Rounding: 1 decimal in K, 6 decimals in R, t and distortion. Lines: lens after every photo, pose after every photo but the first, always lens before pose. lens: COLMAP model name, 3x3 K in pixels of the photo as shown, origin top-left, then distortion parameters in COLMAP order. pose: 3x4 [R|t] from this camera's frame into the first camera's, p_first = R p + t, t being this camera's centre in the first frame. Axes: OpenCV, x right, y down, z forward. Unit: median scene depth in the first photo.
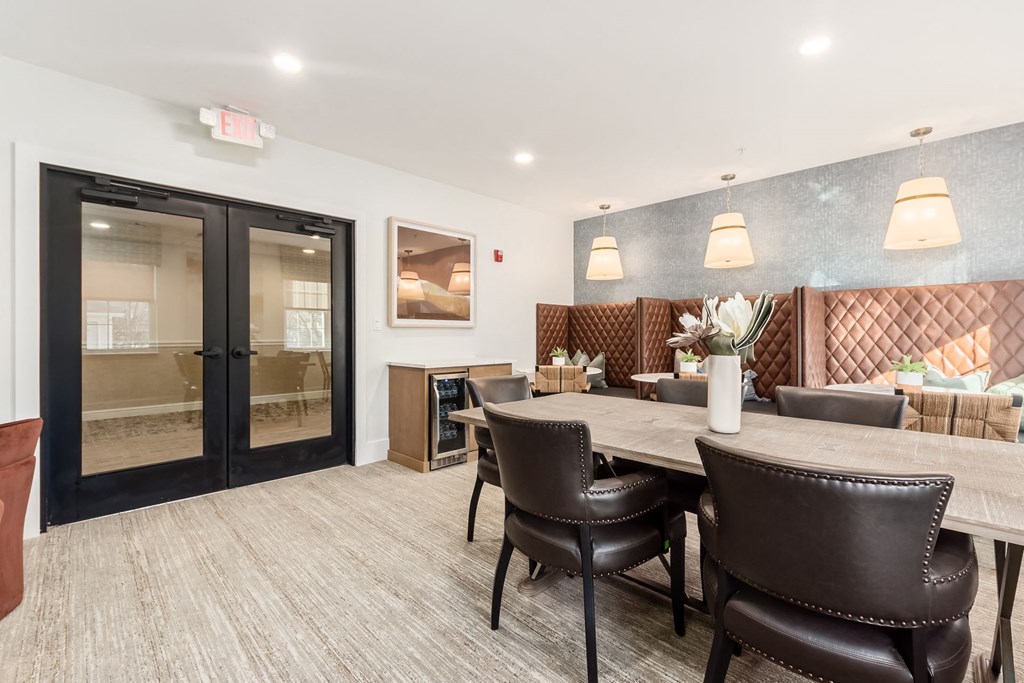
lens RADIAL K [[435.4, 0, 515.1], [0, 435.4, 337.3], [0, 0, 1]] dist [-0.047226, -0.000064]
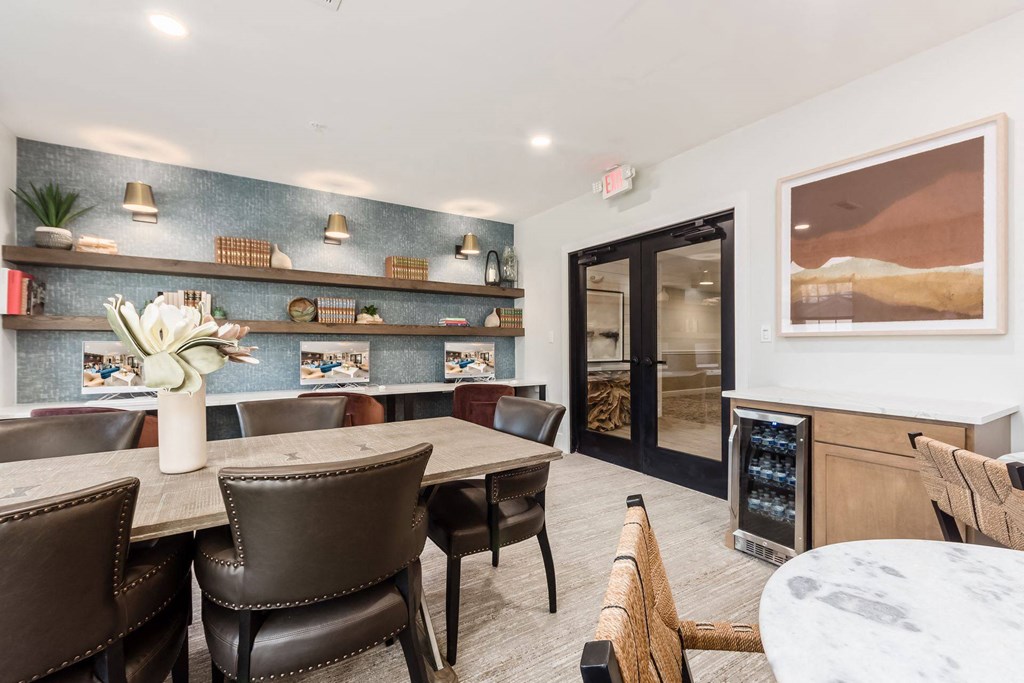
lens RADIAL K [[435.4, 0, 515.1], [0, 435.4, 337.3], [0, 0, 1]] dist [-0.047226, -0.000064]
pose [[-0.244401, -0.009092, -0.969632, 0.624412], [-0.001784, 0.999959, -0.008927, -0.021217], [0.969673, -0.000452, -0.244407, 0.956392]]
